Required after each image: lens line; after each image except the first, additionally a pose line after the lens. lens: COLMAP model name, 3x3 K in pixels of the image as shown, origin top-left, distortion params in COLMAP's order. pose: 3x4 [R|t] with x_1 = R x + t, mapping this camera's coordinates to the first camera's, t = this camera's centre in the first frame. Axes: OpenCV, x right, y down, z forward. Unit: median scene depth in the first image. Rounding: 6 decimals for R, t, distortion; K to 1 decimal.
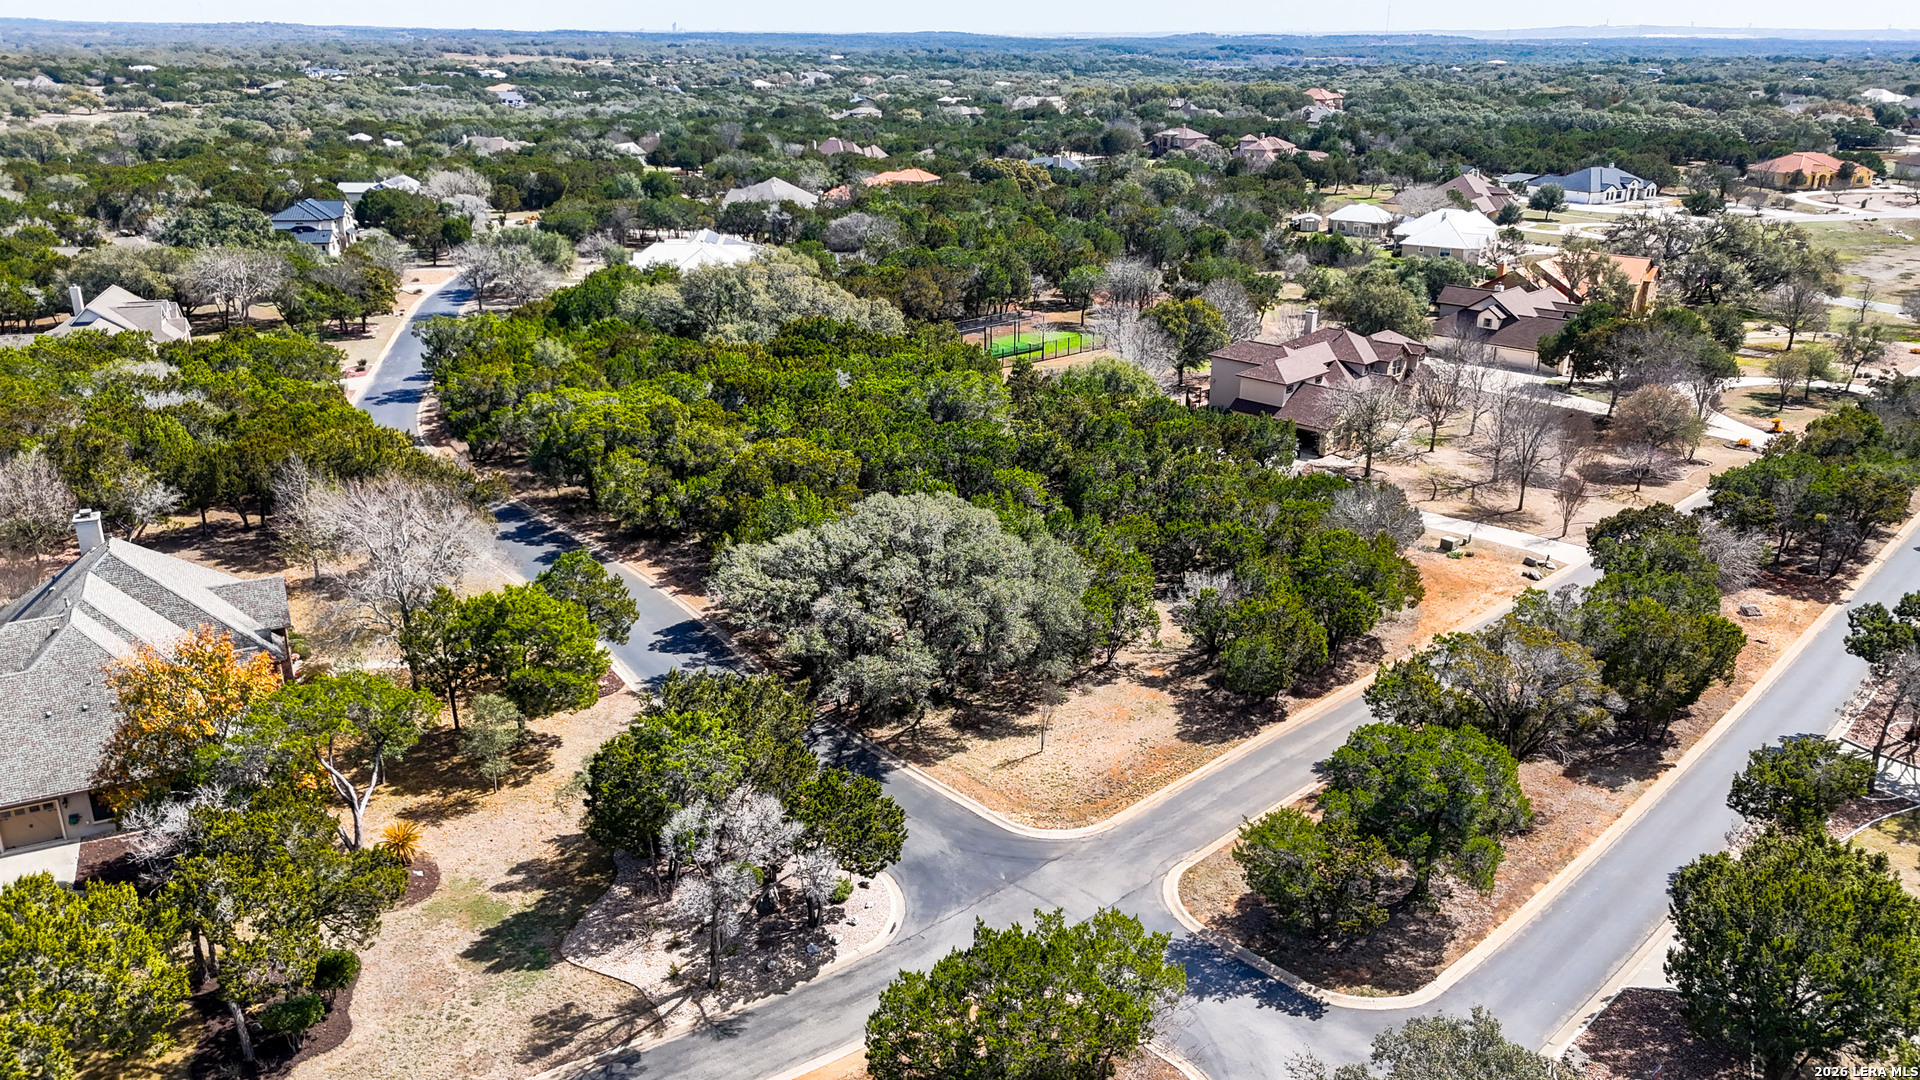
lens RADIAL K [[1516.8, 0, 951.8], [0, 1516.8, 529.7], [0, 0, 1]] dist [0.088378, -0.101301]
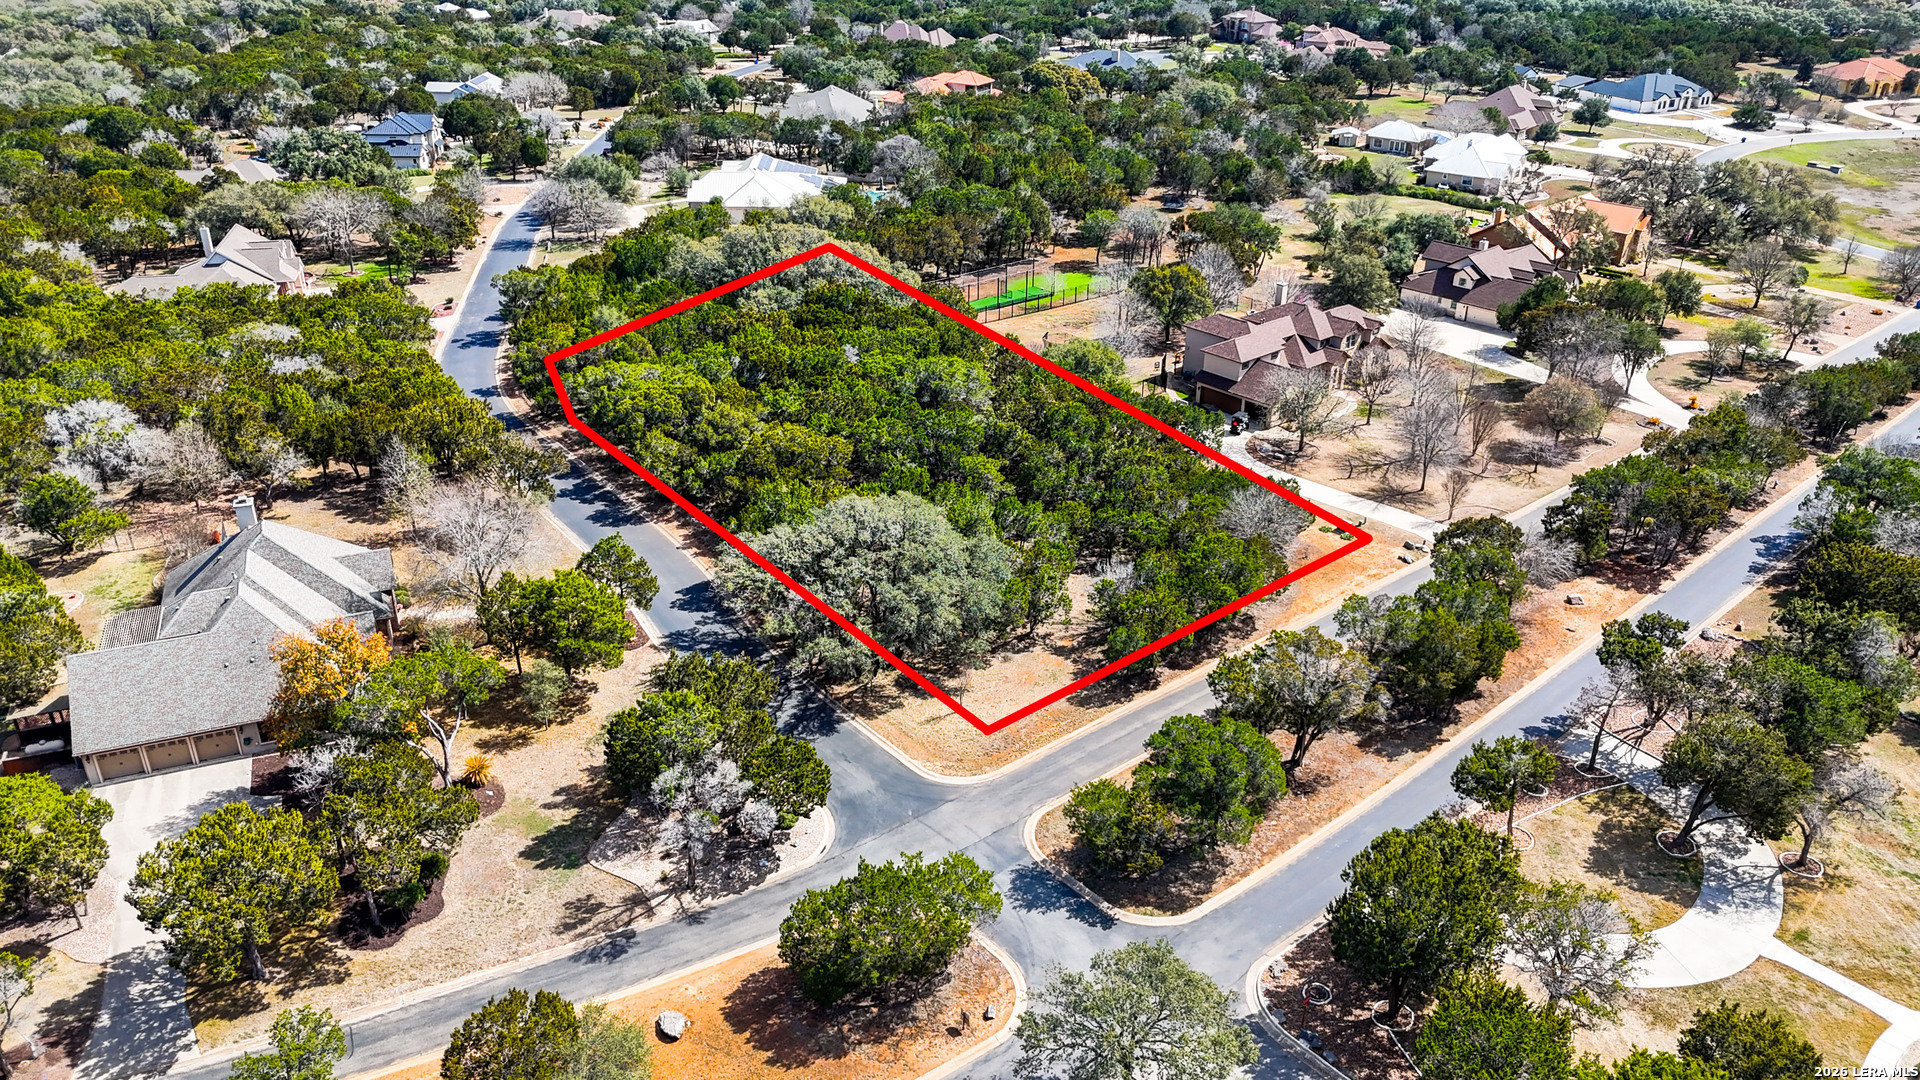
lens RADIAL K [[1550.3, 0, 960.0], [0, 1550.3, 540.0], [0, 0, 1]] dist [0.081691, -0.089848]
pose [[0.997961, 0.035788, -0.052851, 0.093126], [-0.029341, 0.992570, 0.118084, -0.117448], [0.056684, -0.116293, 0.991596, -0.228296]]
